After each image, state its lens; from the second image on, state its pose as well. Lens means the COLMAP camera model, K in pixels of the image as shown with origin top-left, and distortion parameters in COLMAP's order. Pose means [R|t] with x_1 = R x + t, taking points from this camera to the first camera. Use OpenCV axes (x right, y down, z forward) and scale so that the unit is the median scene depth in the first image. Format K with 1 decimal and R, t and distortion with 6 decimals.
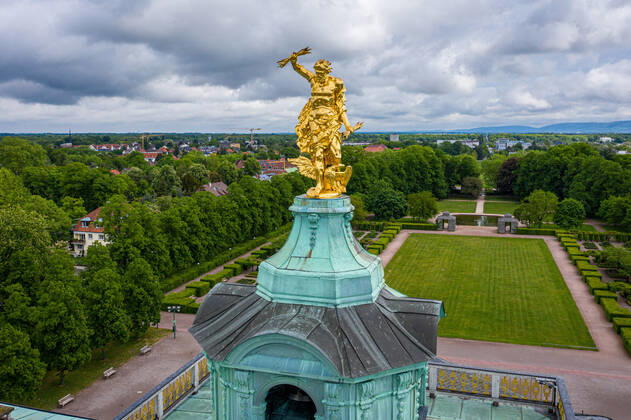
lens RADIAL K [[554.5, 0, 328.4], [0, 554.5, 190.0], [0, 0, 1]] dist [-0.015742, -0.004182]
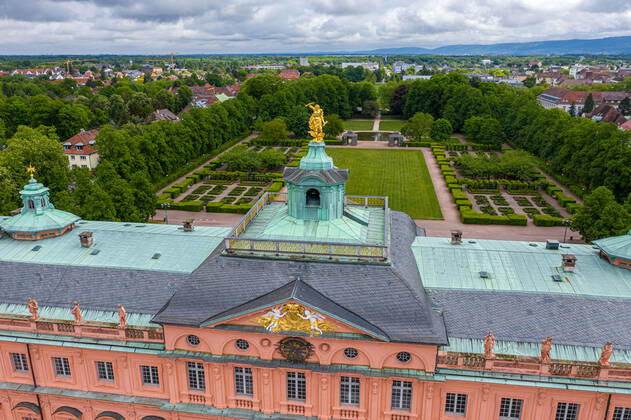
lens RADIAL K [[498.1, 0, 315.5], [0, 498.1, 210.0], [0, 0, 1]] dist [-0.009180, 0.004435]
pose [[0.989906, -0.042543, 0.135189, -0.036456], [0.014664, 0.979508, 0.200869, -0.015562], [-0.140965, -0.196859, 0.970245, -0.172094]]
